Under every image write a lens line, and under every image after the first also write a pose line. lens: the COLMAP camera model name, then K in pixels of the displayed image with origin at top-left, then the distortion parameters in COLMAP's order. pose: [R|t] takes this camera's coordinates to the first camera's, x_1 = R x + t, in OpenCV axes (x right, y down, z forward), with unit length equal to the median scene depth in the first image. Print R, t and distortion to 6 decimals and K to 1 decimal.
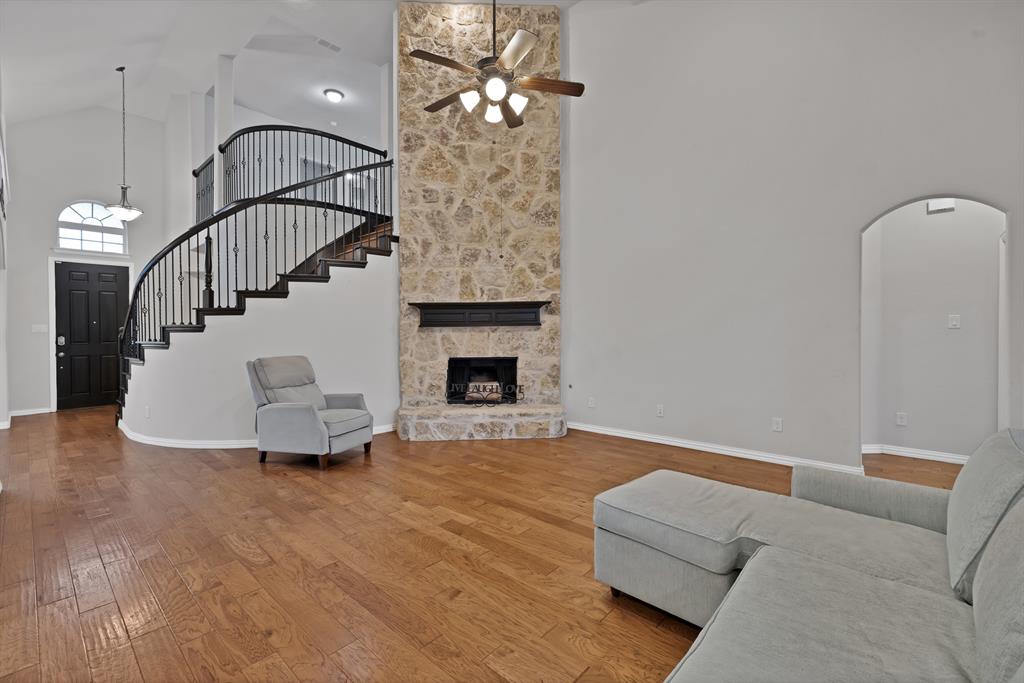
lens RADIAL K [[445.1, 0, 518.6], [0, 445.1, 333.5], [0, 0, 1]] dist [0.001246, -0.000165]
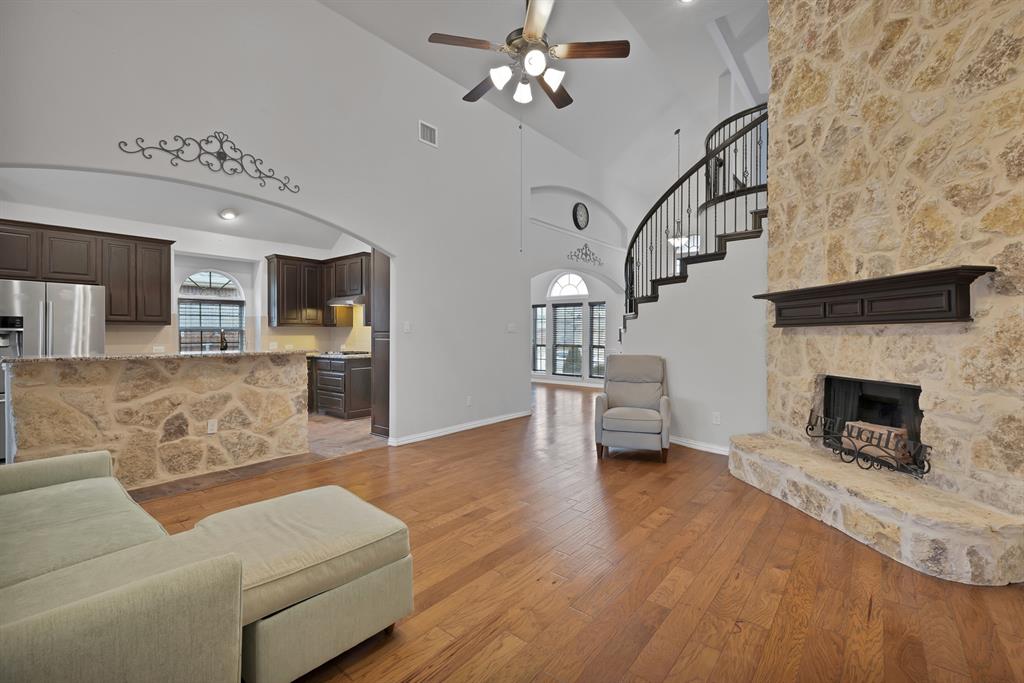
lens RADIAL K [[445.1, 0, 499.9], [0, 445.1, 336.6], [0, 0, 1]] dist [0.001246, -0.000165]
pose [[0.027349, 0.013130, -0.999540, 0.482621], [-0.007104, 0.999891, 0.012941, -0.005685], [0.999601, 0.006747, 0.027440, 0.522541]]
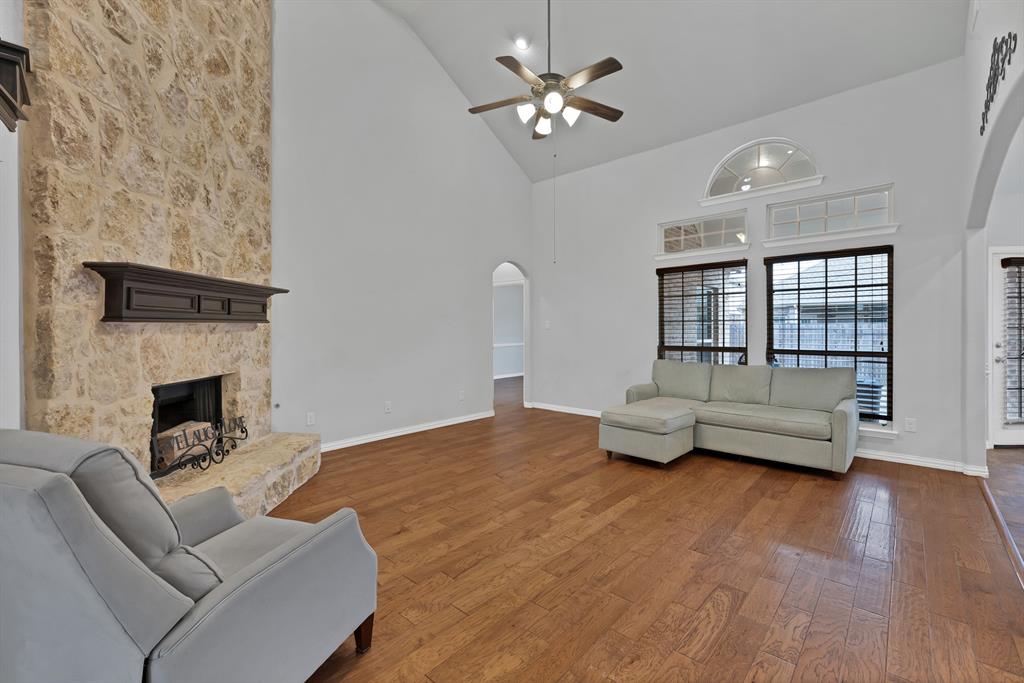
lens RADIAL K [[445.1, 0, 508.6], [0, 445.1, 331.8], [0, 0, 1]] dist [0.001246, -0.000165]
pose [[0.005620, -0.000191, 0.999984, -0.632450], [0.014670, 0.999892, 0.000108, 0.000633], [-0.999877, 0.014669, 0.005622, 0.618999]]
